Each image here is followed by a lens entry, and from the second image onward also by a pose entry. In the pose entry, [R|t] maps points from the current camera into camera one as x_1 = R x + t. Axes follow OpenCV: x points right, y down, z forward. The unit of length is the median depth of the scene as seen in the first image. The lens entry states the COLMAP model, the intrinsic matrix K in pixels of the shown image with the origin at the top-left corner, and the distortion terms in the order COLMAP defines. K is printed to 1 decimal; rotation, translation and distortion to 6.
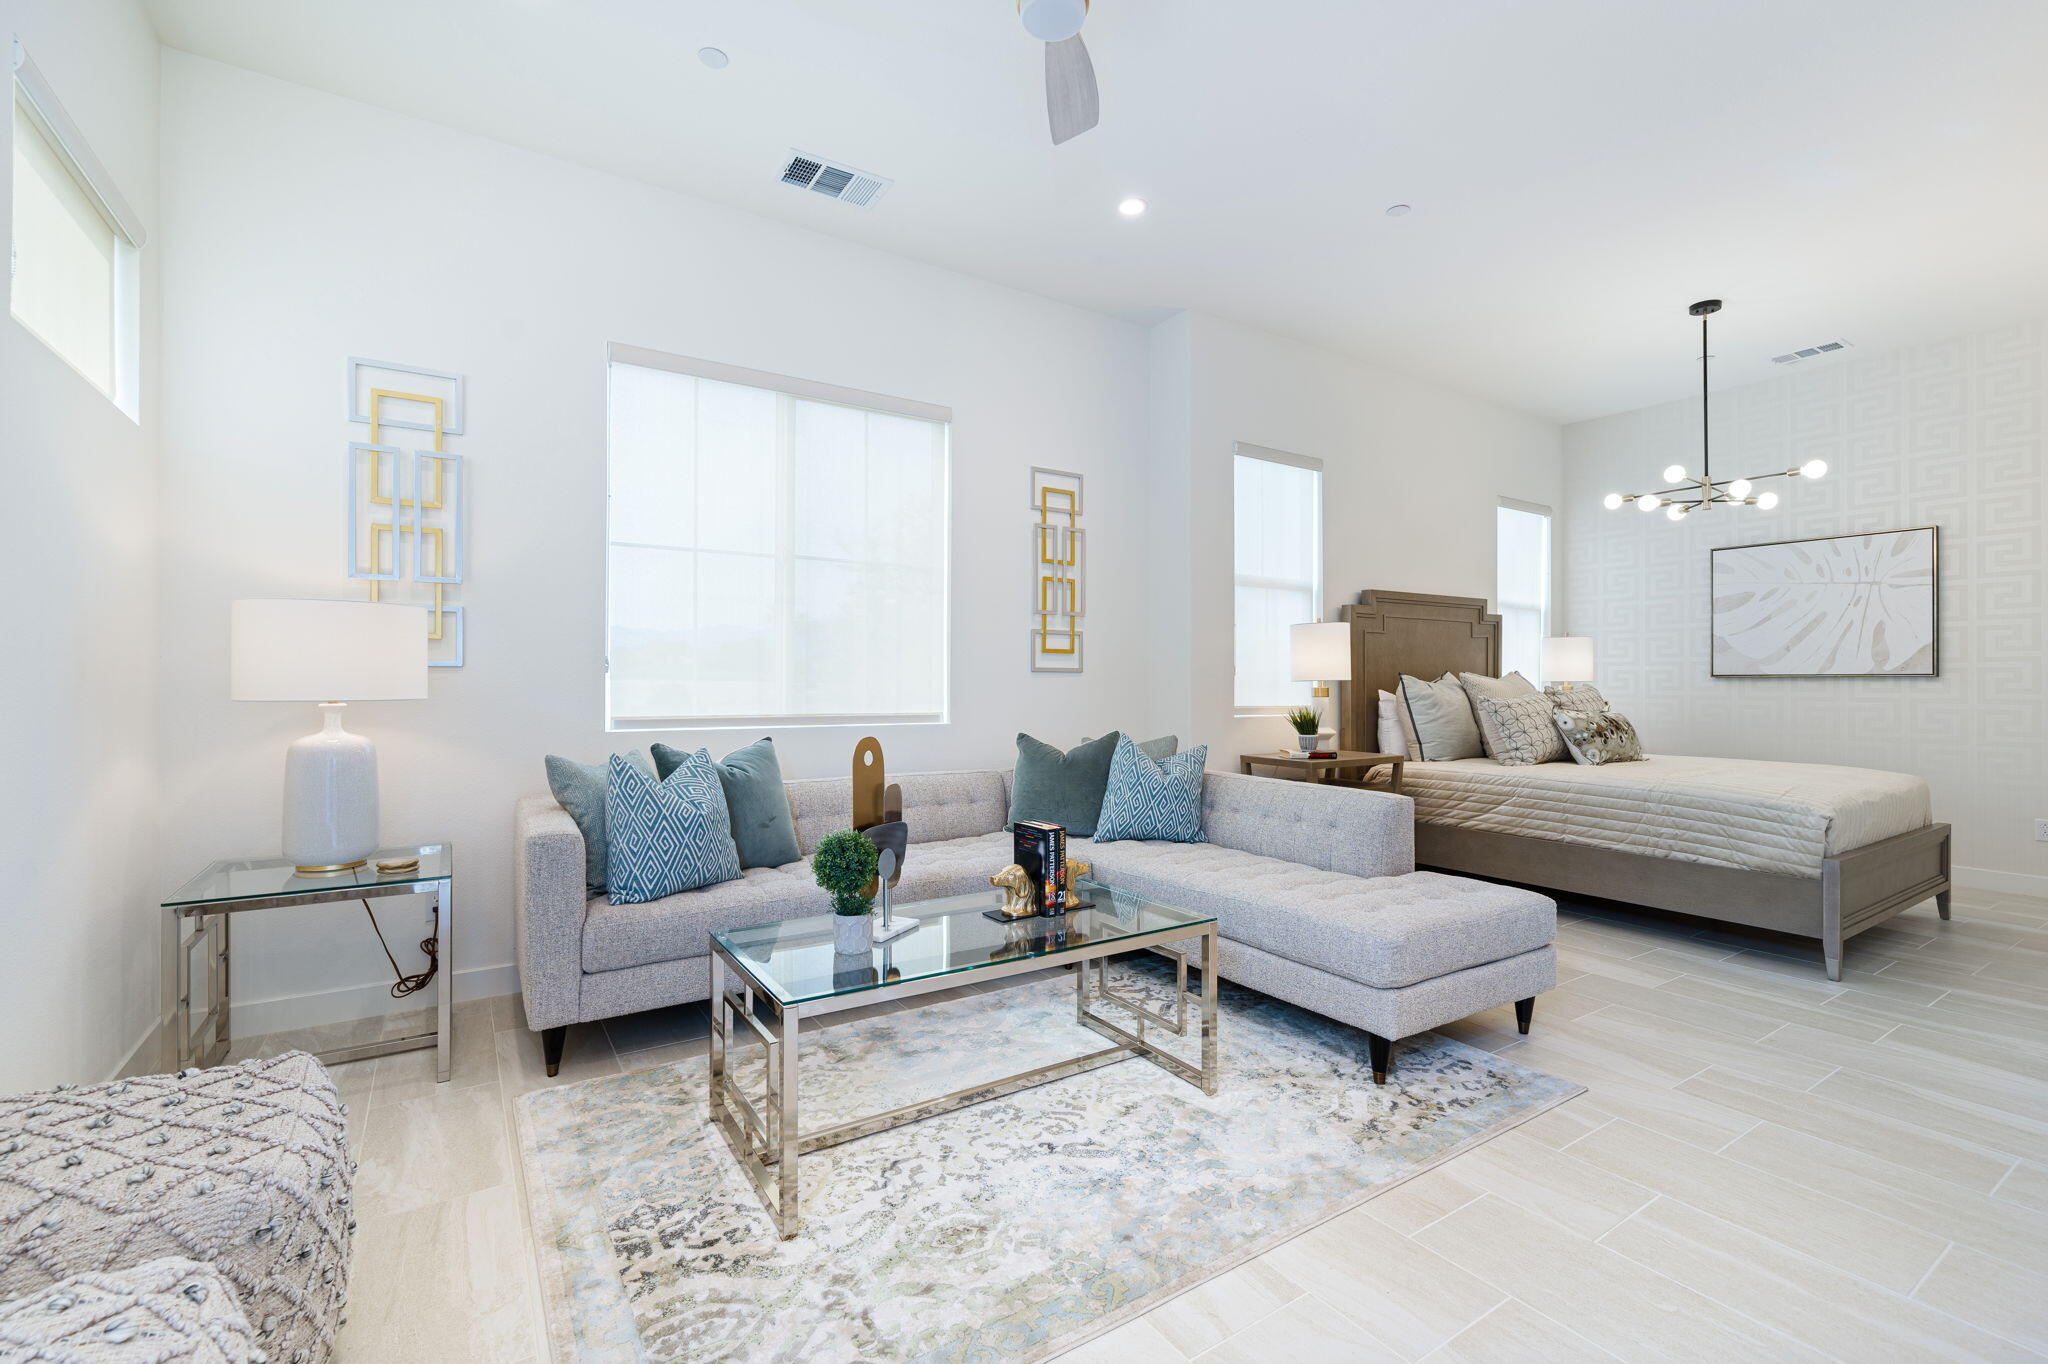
lens RADIAL K [[870.8, 0, 1024.0], [0, 870.8, 682.0], [0, 0, 1]] dist [-0.013788, -0.000061]
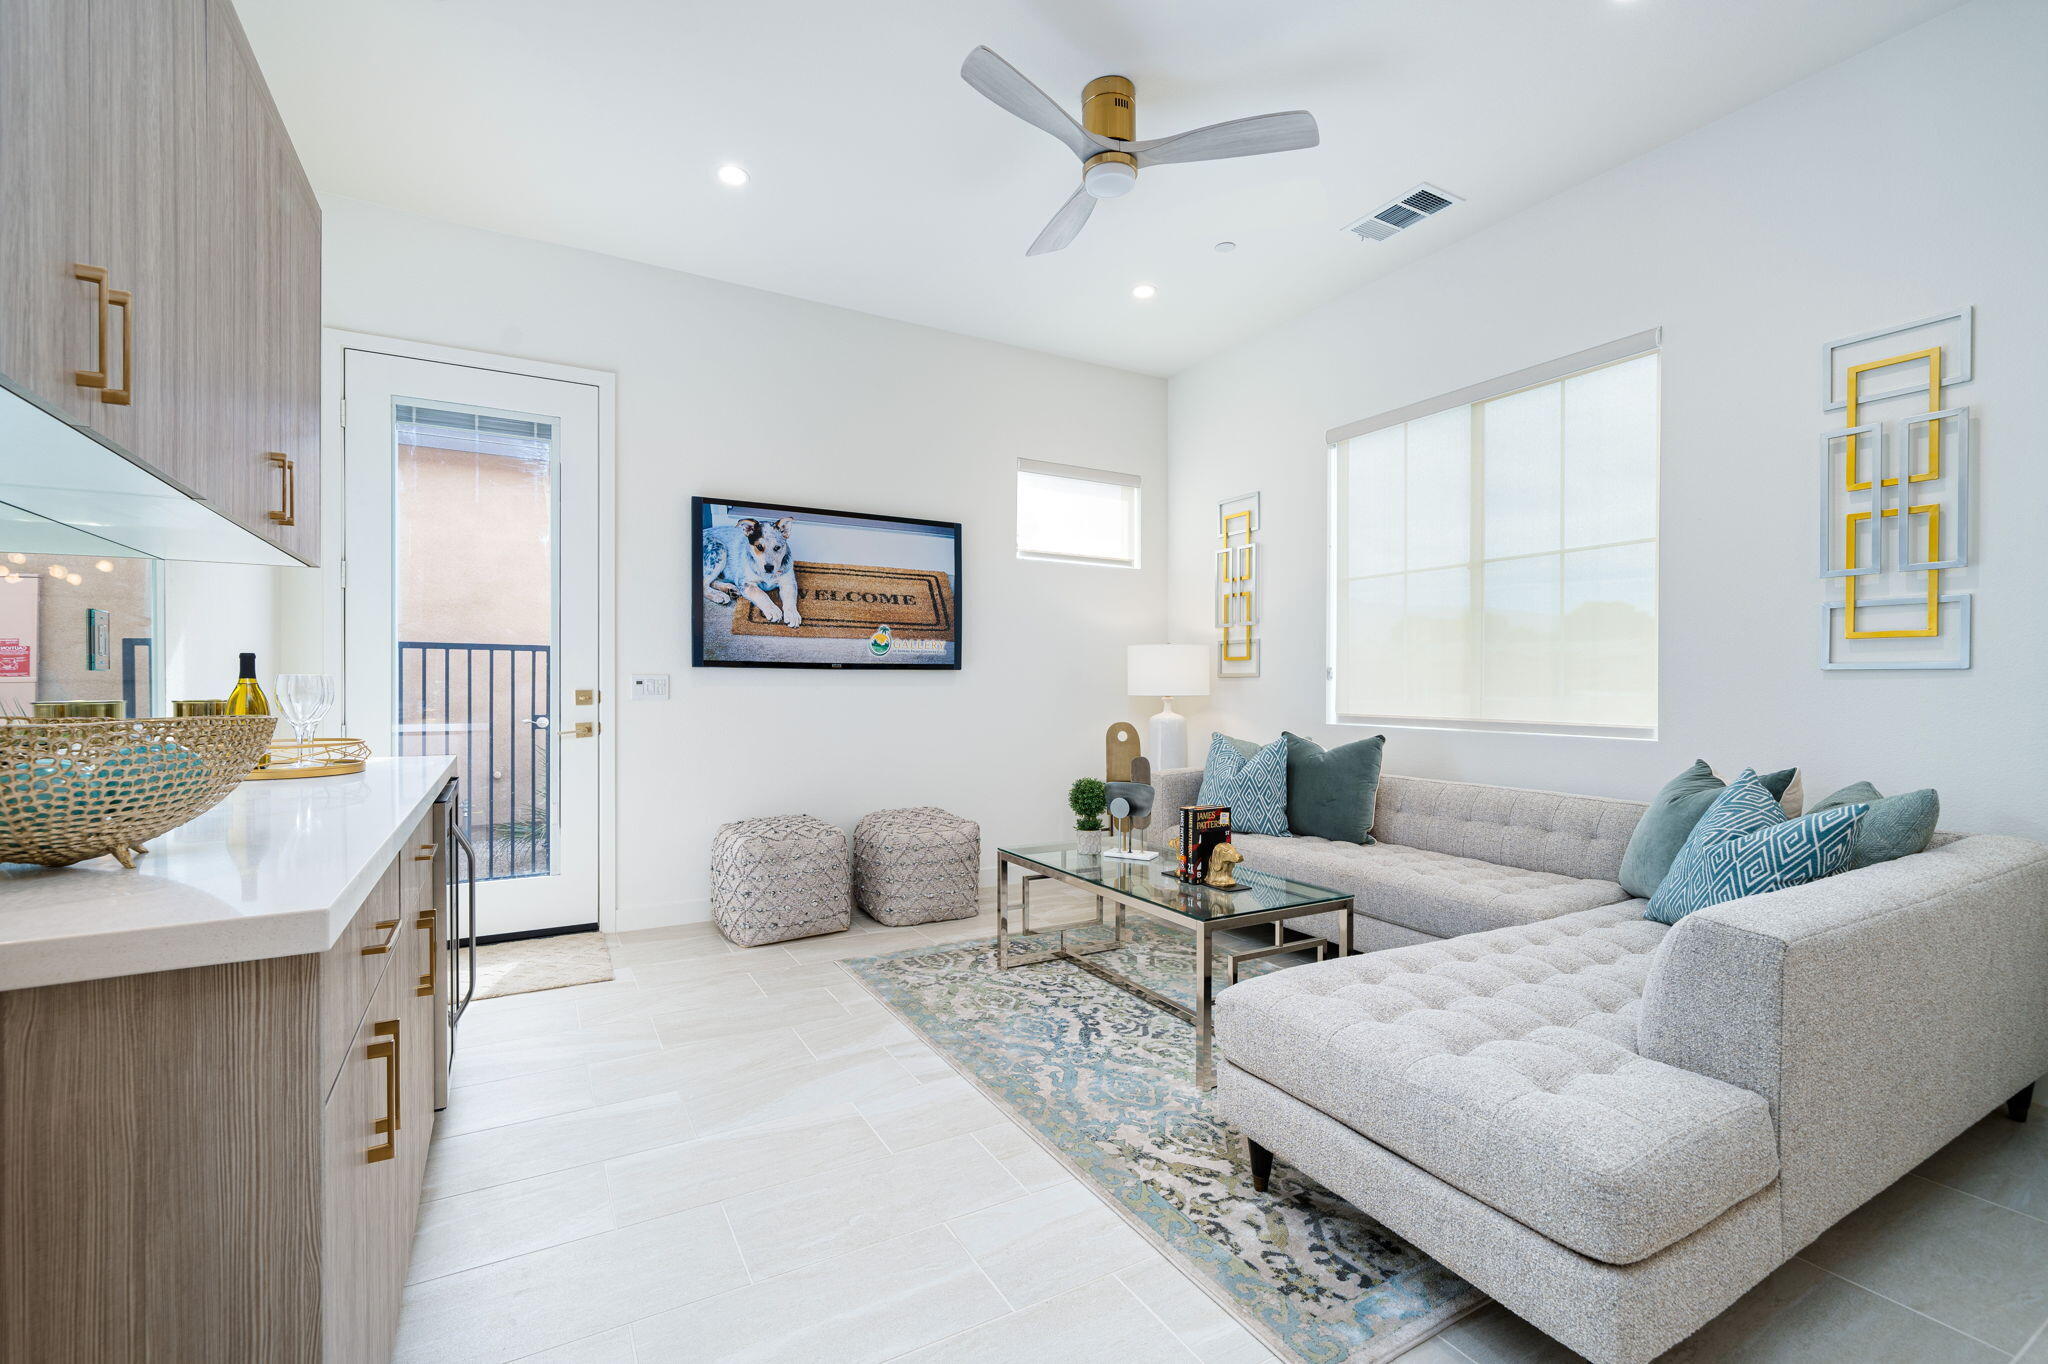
lens RADIAL K [[895.3, 0, 1024.0], [0, 895.3, 682.0], [0, 0, 1]] dist [0.002913, 0.000094]
pose [[-0.052111, -0.003955, -0.998633, 0.880317], [-0.001955, 0.999991, -0.003858, -0.000712], [0.998639, 0.001751, -0.052118, 0.581192]]
